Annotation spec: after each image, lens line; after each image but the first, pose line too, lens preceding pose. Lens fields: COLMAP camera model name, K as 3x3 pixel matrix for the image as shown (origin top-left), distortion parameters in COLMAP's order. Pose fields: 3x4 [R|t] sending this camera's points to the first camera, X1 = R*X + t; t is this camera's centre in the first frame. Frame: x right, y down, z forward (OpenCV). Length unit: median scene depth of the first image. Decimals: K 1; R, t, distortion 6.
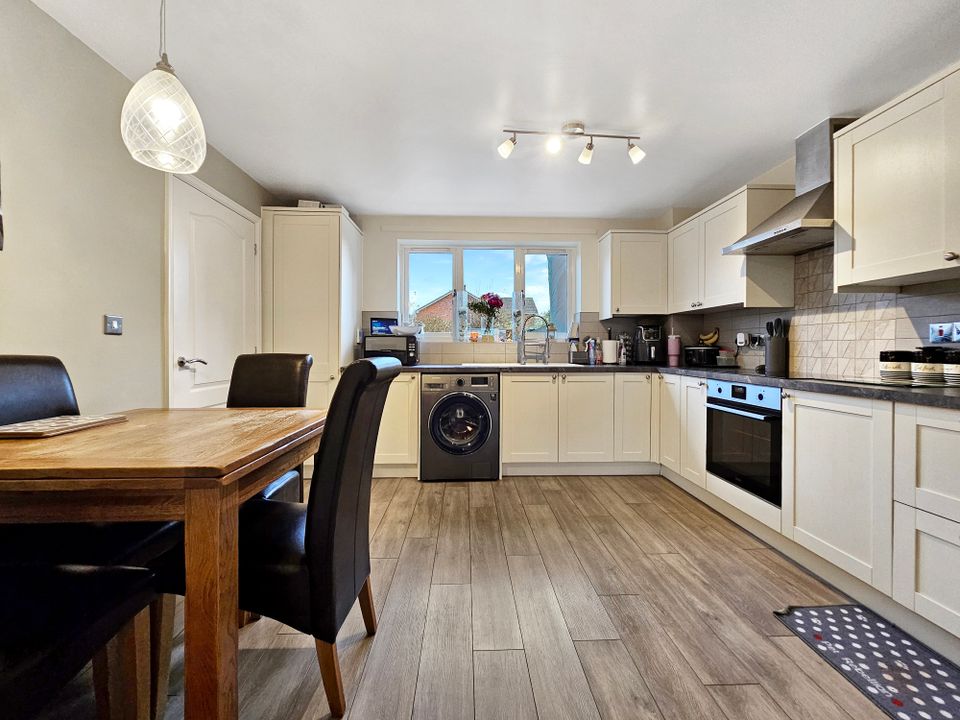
lens RADIAL K [[399.6, 0, 477.2], [0, 399.6, 353.0], [0, 0, 1]] dist [-0.001109, -0.000263]
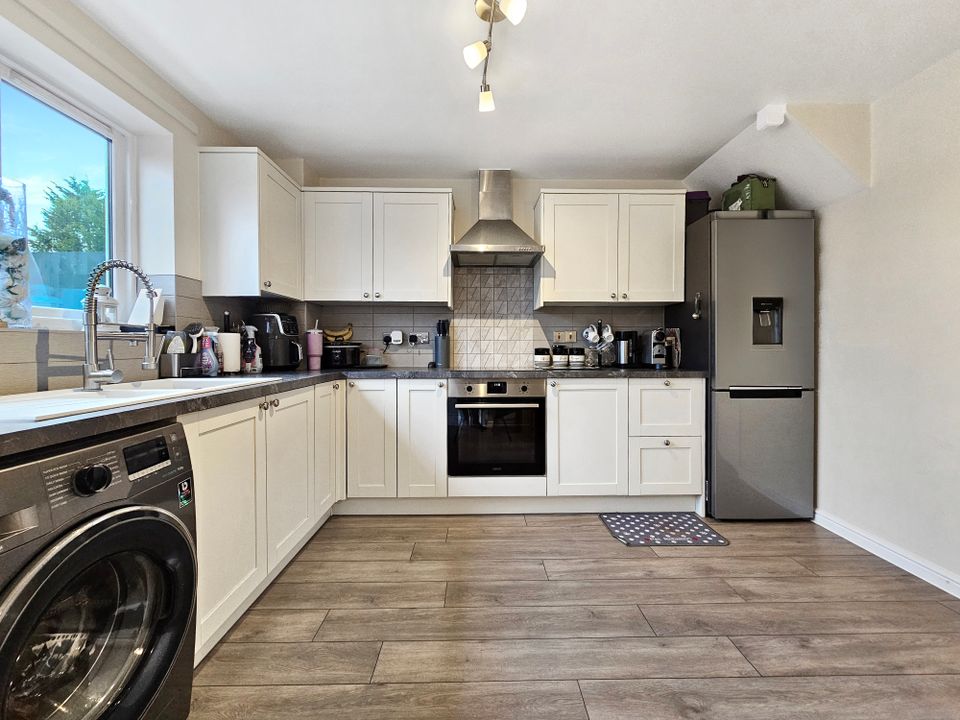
lens RADIAL K [[399.6, 0, 478.2], [0, 399.6, 354.4], [0, 0, 1]] dist [-0.001109, -0.000263]
pose [[0.008239, -0.020483, 0.999756, -0.406481], [0.011823, 0.999722, 0.020384, -0.012773], [-0.999896, 0.011652, 0.008479, 1.030713]]
